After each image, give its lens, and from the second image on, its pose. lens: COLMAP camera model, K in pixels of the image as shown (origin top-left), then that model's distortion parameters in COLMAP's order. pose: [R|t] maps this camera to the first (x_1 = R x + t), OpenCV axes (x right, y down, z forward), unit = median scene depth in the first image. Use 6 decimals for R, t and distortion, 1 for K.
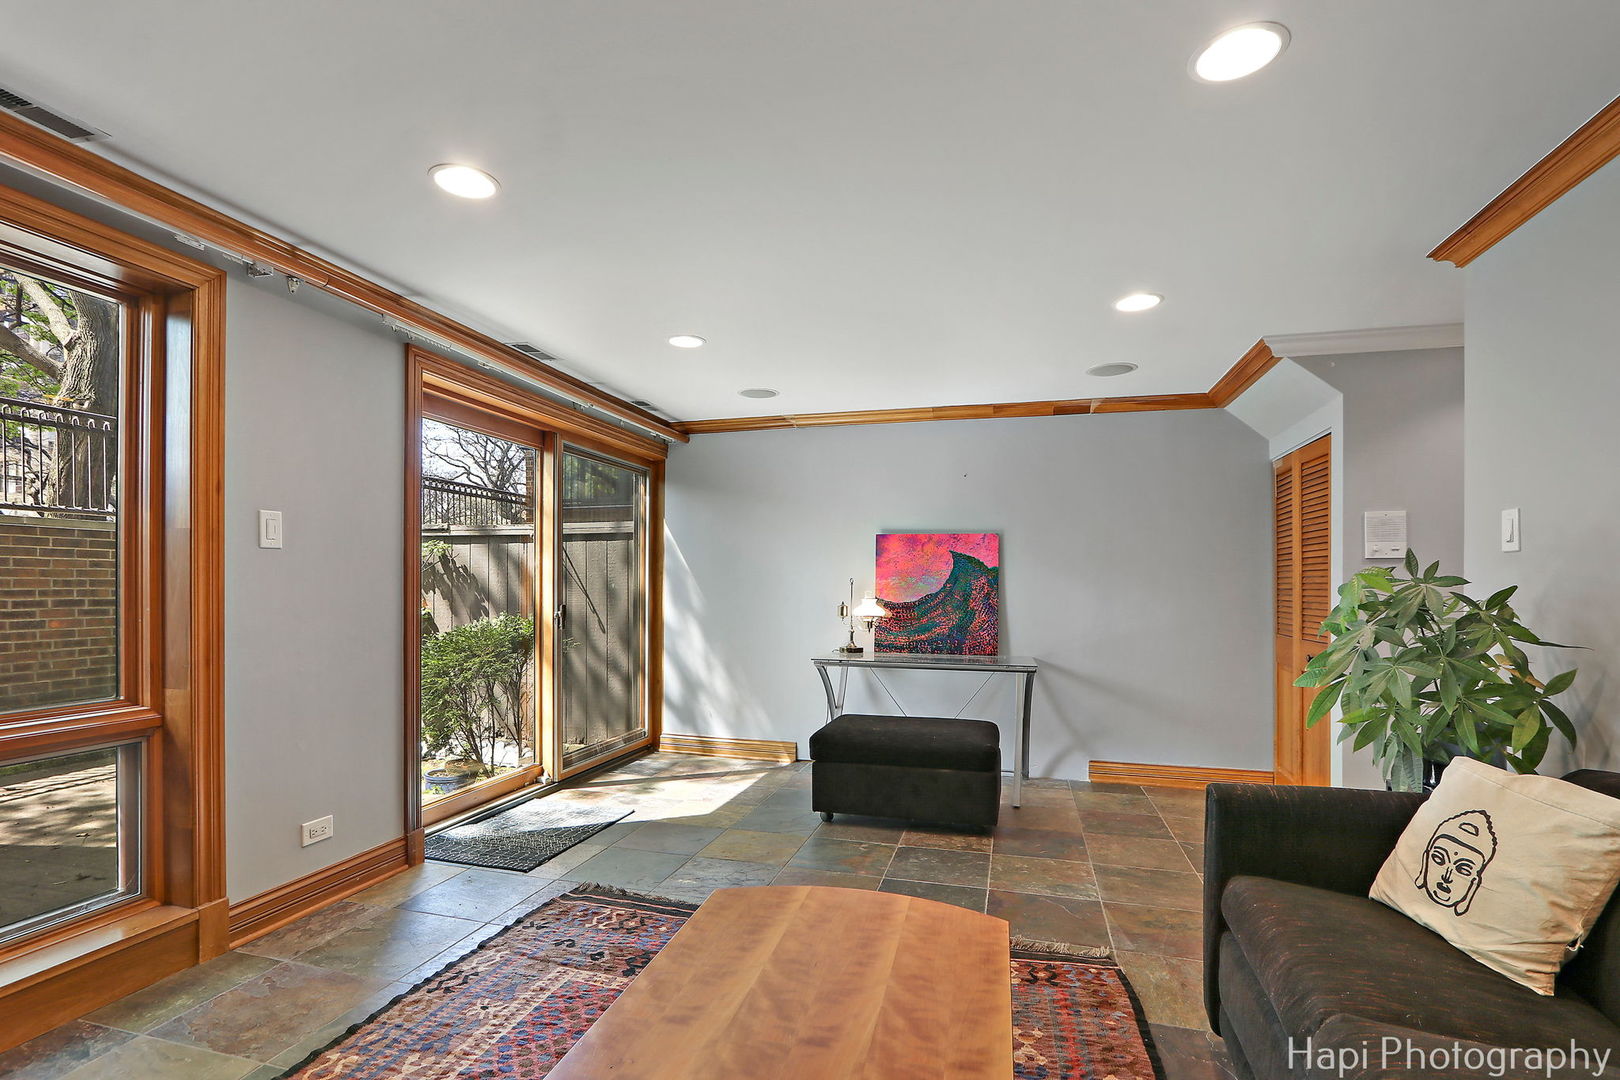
lens RADIAL K [[778.1, 0, 767.4], [0, 778.1, 578.8], [0, 0, 1]] dist [-0.024332, 0.000184]
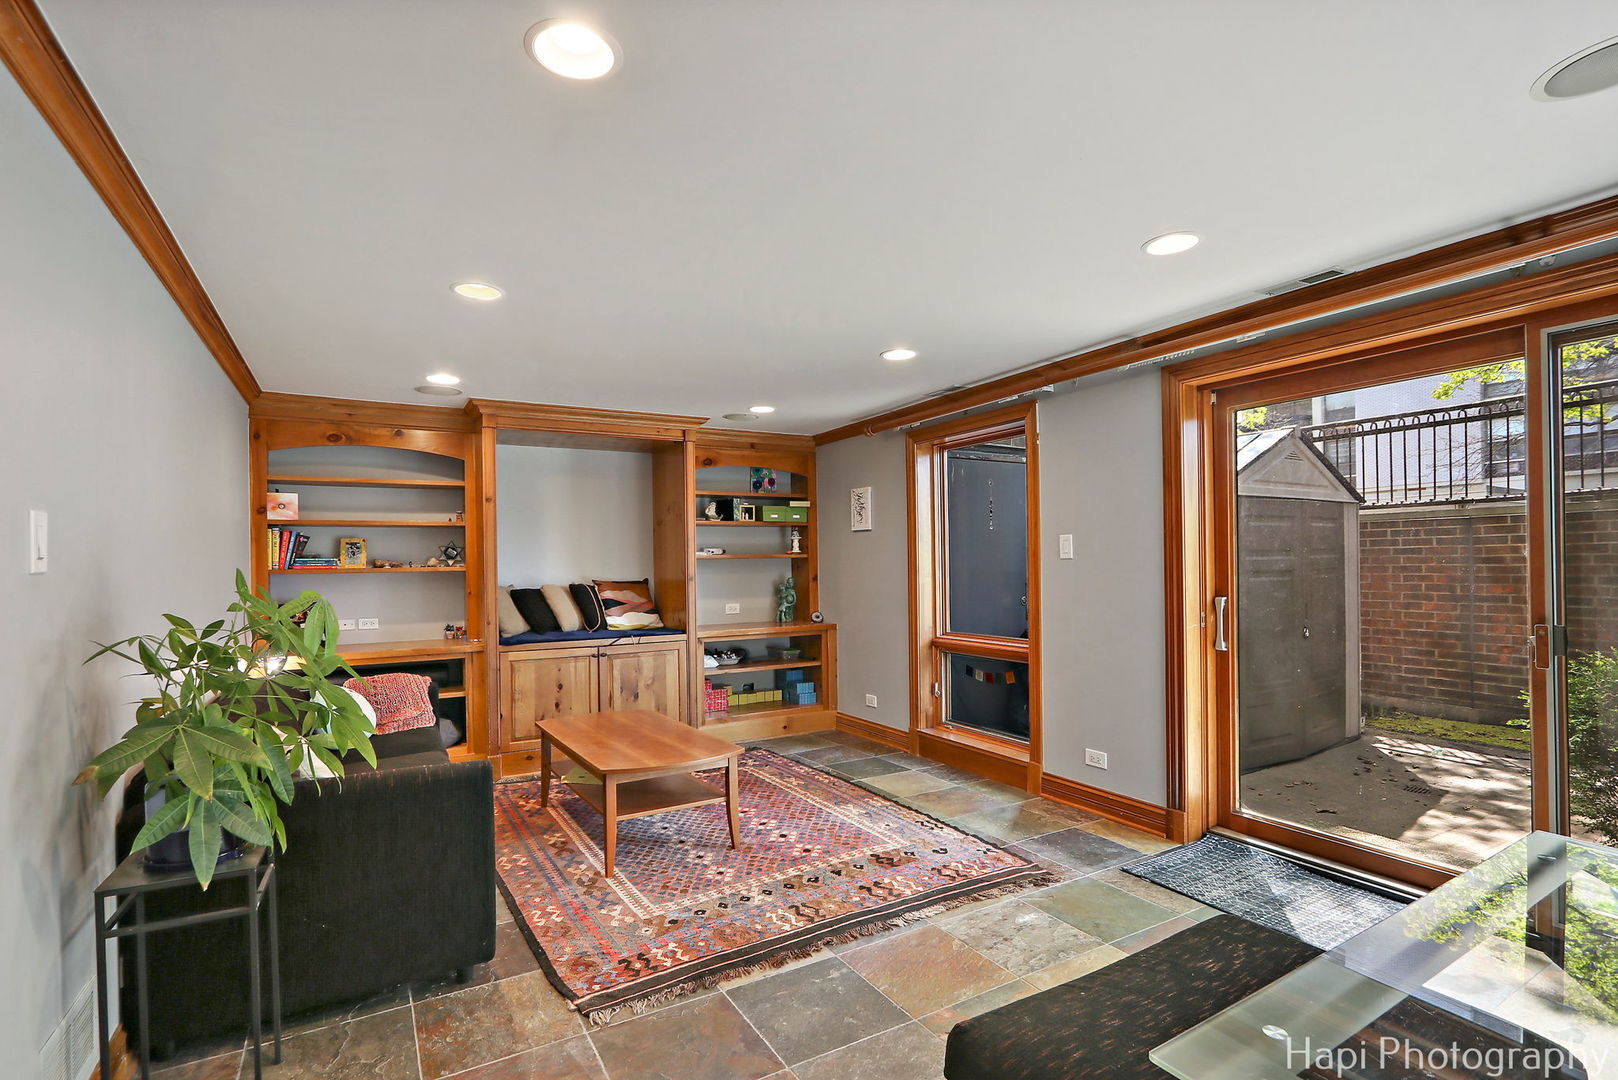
lens RADIAL K [[777.1, 0, 810.6], [0, 777.1, 553.6], [0, 0, 1]] dist [-0.024332, 0.000184]
pose [[-0.670122, -0.006859, -0.742220, 0.992998], [0.011567, 0.999739, -0.019683, -0.031821], [0.742161, -0.021775, -0.669868, 1.907165]]
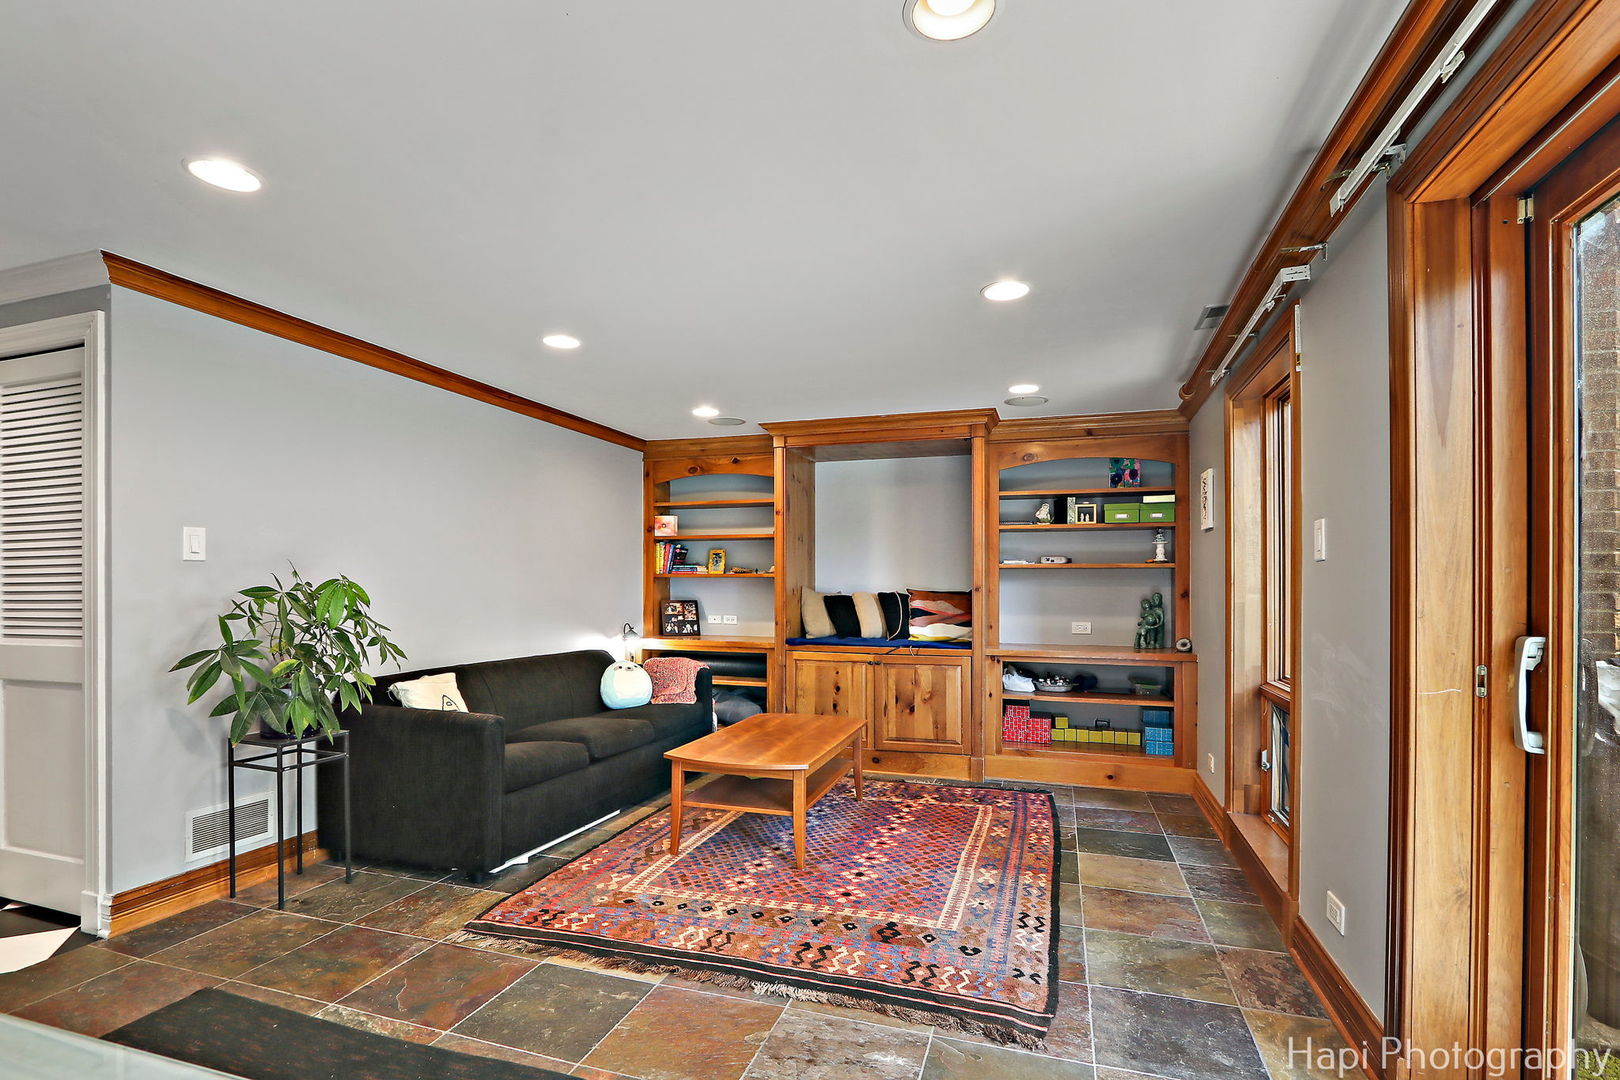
lens RADIAL K [[778.1, 0, 786.0], [0, 778.1, 580.6], [0, 0, 1]] dist [-0.024332, 0.000184]
pose [[-0.999704, -0.012318, 0.020985, -0.035675], [-0.012523, 0.999875, -0.009660, -0.002004], [-0.020863, -0.009920, -0.999733, 2.199824]]
